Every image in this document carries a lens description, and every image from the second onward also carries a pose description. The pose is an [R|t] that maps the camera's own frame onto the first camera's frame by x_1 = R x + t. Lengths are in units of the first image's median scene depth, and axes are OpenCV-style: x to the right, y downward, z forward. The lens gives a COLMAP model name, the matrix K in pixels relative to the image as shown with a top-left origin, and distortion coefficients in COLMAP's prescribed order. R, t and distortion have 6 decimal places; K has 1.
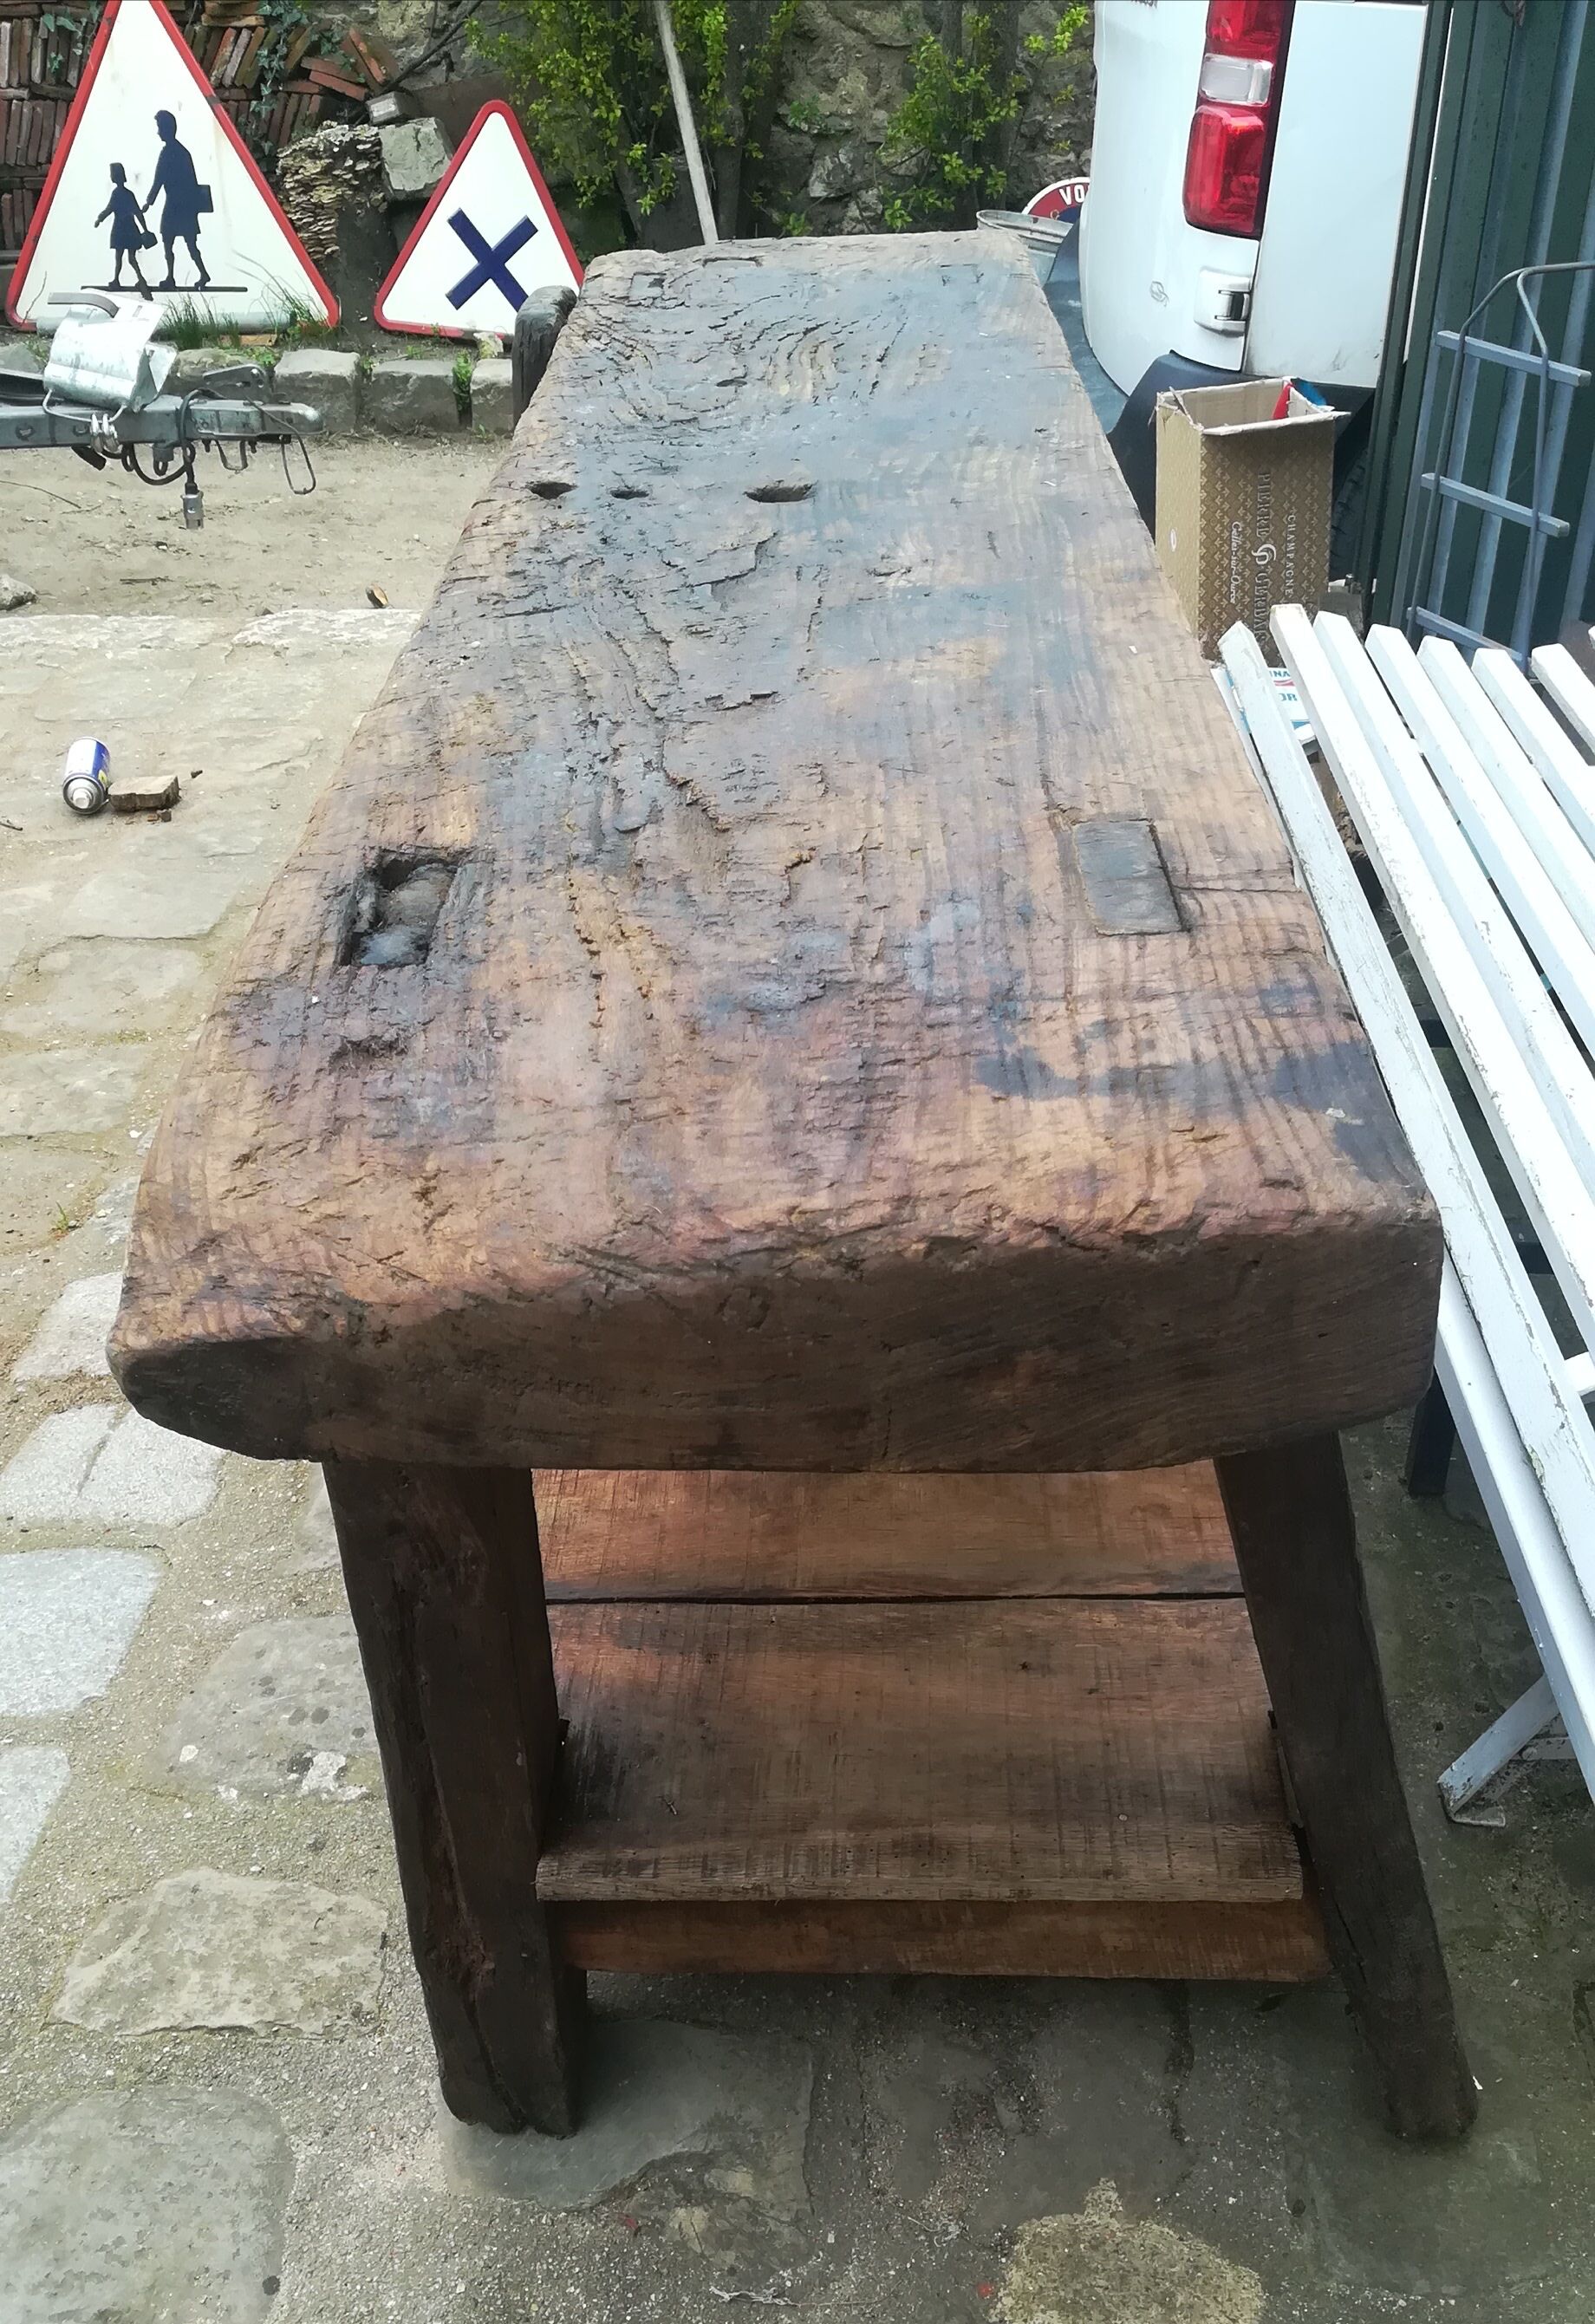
lens RADIAL K [[2113.0, 0, 797.6], [0, 2113.0, 1443.6], [0, 0, 1]] dist [0.125178, -0.273594]
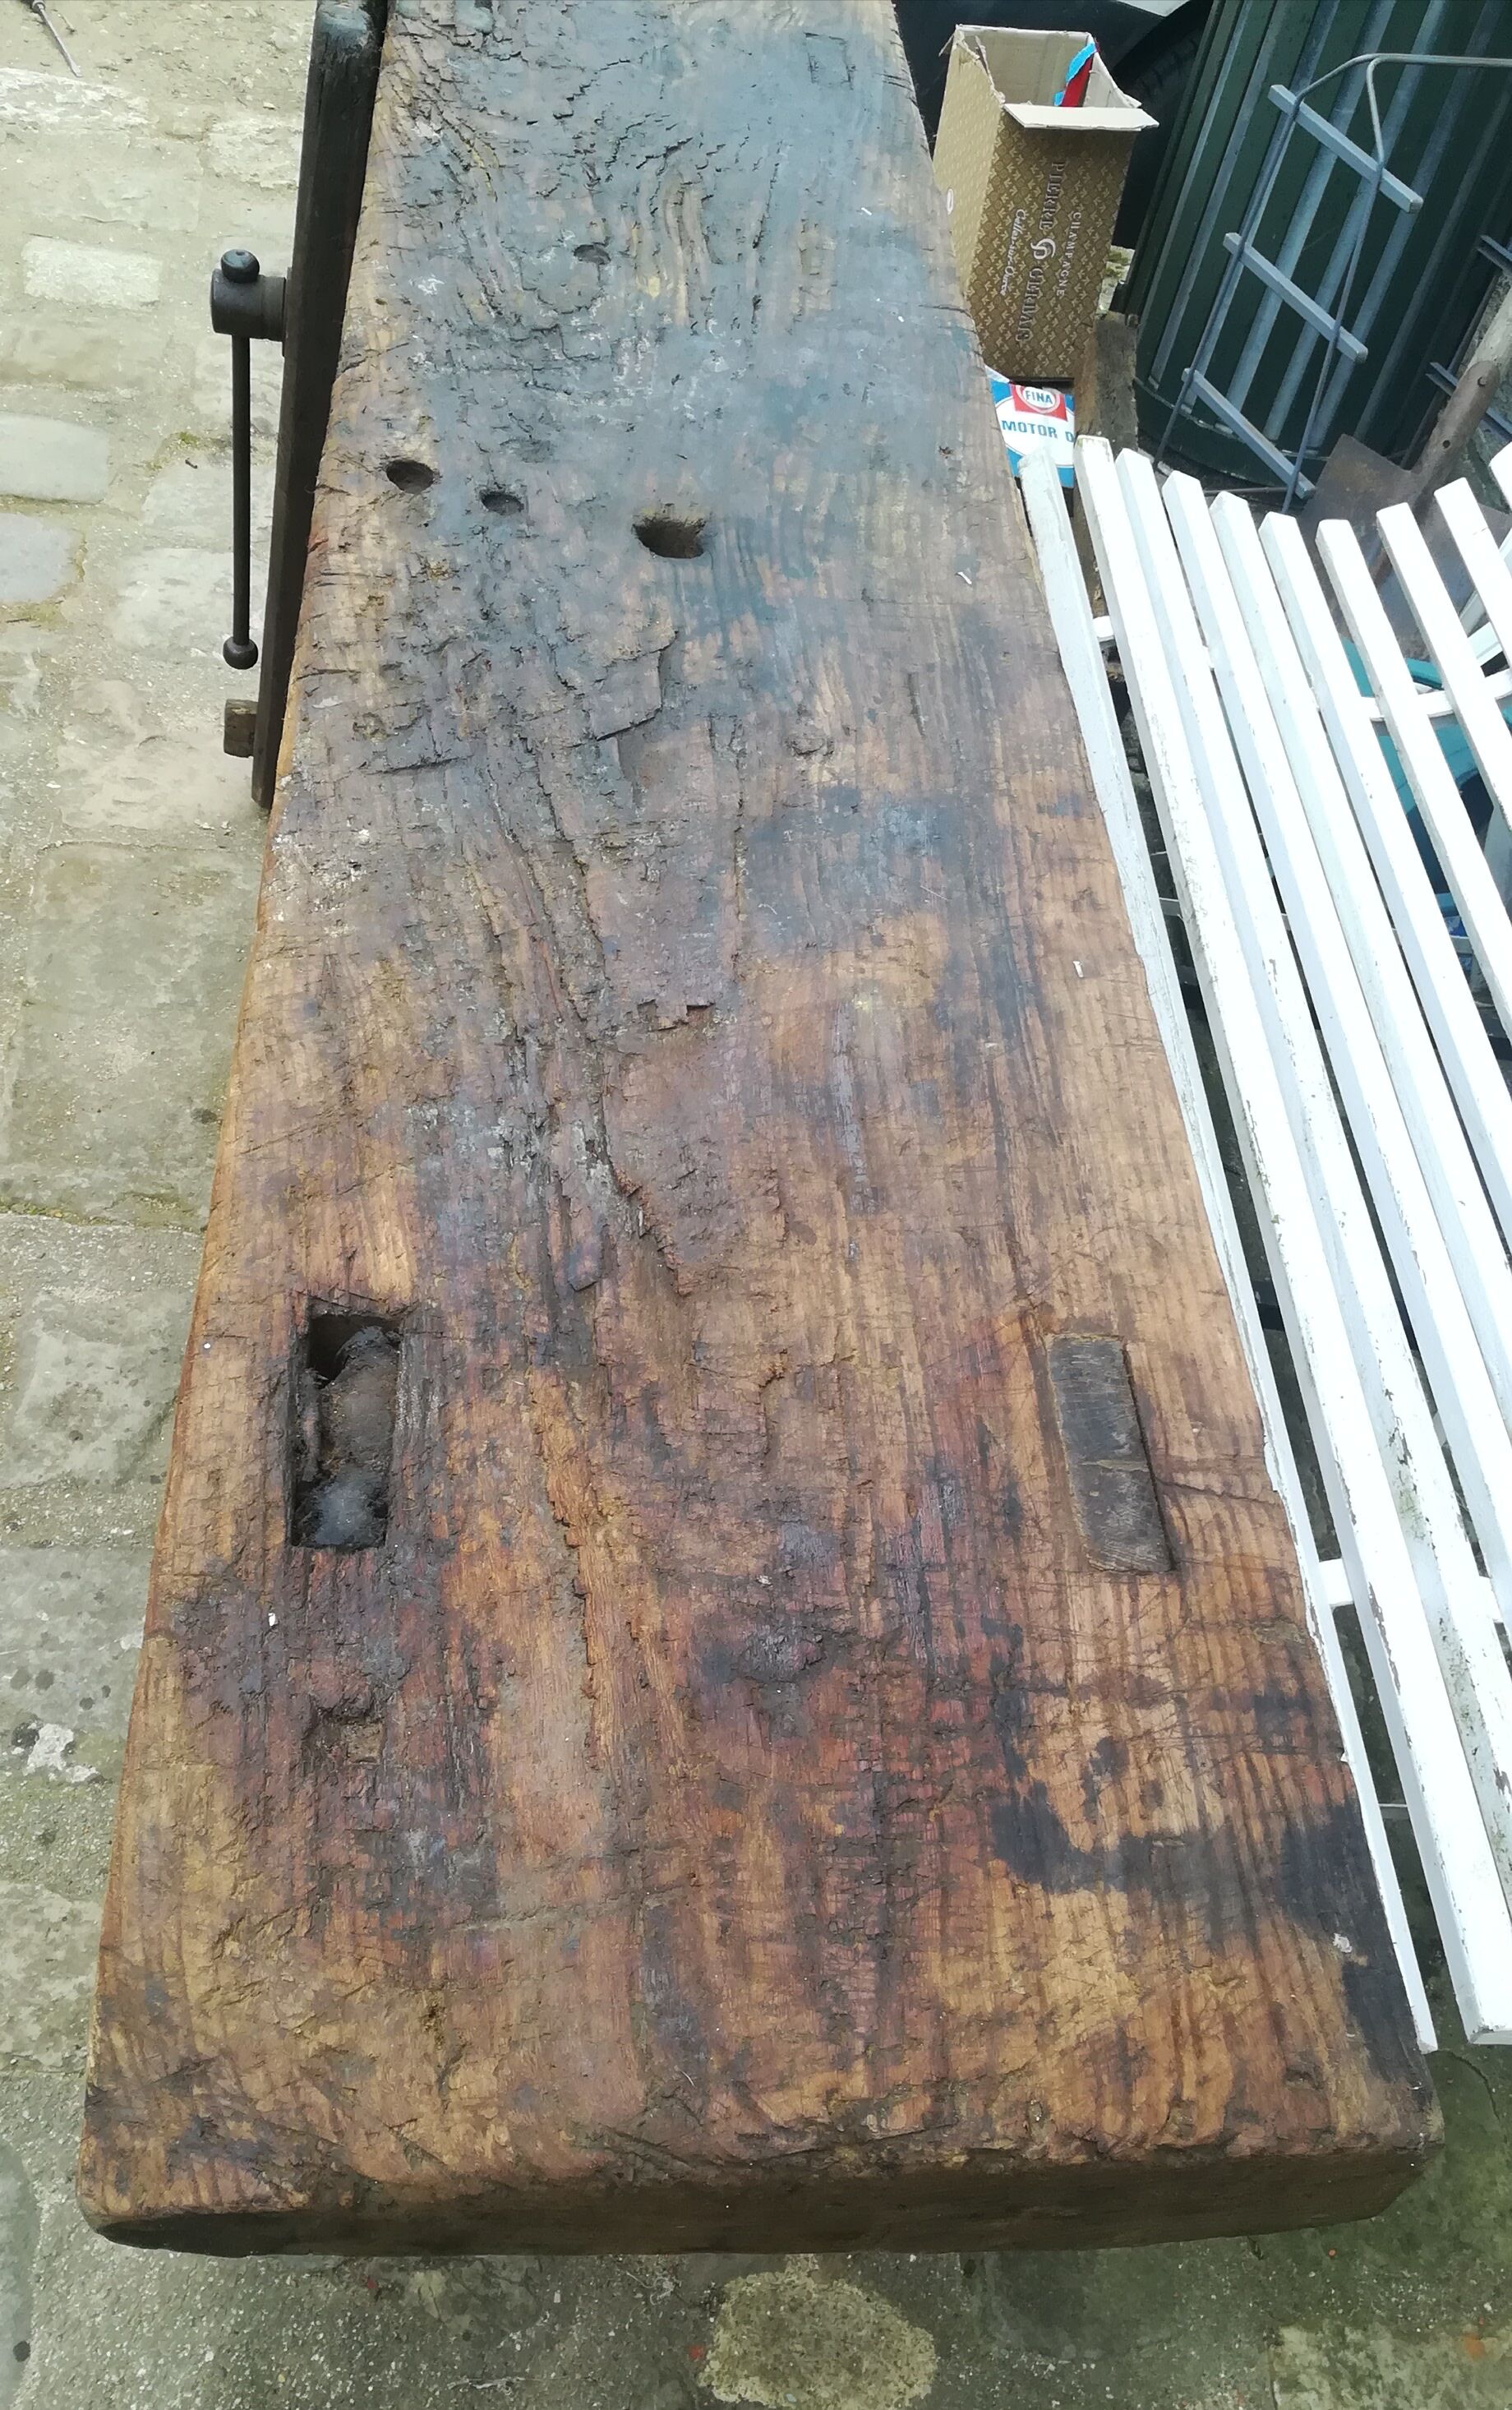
lens RADIAL K [[2012.5, 0, 744.2], [0, 2012.5, 1390.7], [0, 0, 1]] dist [0.088280, -0.132698]
pose [[0.978237, 0.075641, 0.193214, -0.179381], [-0.120219, 0.965582, 0.230651, -0.462226], [-0.169117, -0.248859, 0.953661, 0.149270]]
